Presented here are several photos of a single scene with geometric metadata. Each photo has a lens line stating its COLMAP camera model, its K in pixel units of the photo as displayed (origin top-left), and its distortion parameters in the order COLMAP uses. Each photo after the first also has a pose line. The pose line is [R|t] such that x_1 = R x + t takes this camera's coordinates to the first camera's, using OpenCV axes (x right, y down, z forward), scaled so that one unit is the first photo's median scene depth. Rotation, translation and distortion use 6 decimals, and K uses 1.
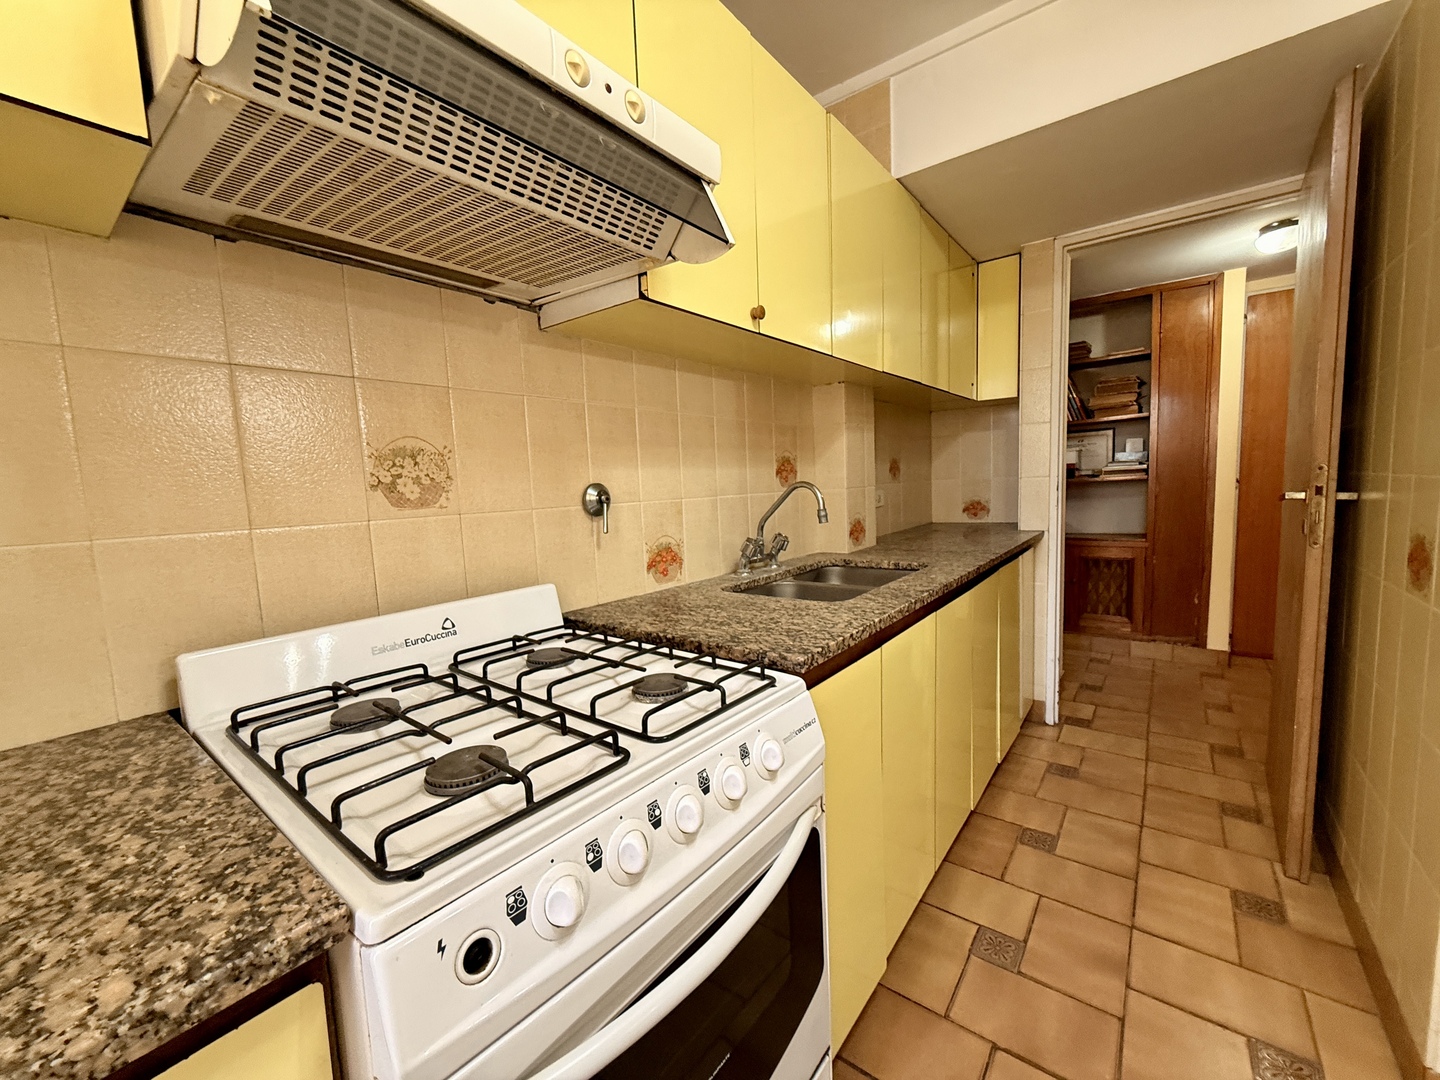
lens RADIAL K [[575.1, 0, 720.0], [0, 575.1, 540.0], [0, 0, 1]] dist [0.000170, -0.000008]
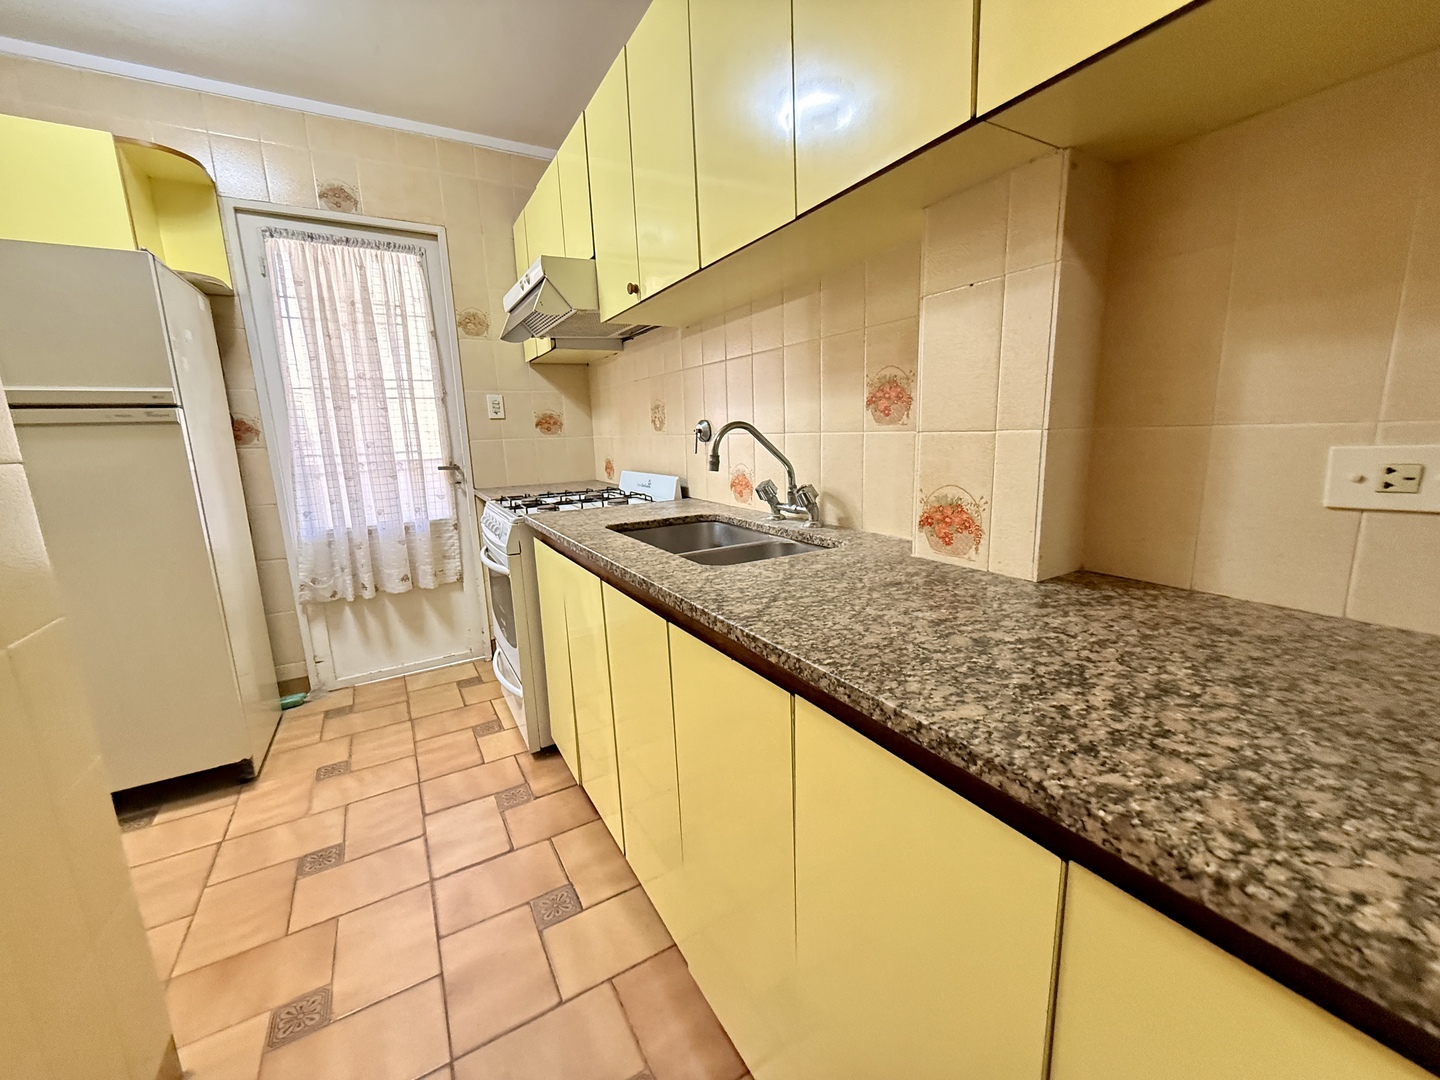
lens RADIAL K [[575.1, 0, 720.0], [0, 575.1, 540.0], [0, 0, 1]] dist [0.000170, -0.000008]
pose [[-0.369828, 0.224223, -0.901638, 0.889011], [-0.048680, 0.964433, 0.259806, -0.139691], [0.927824, 0.139975, -0.345759, 1.190934]]
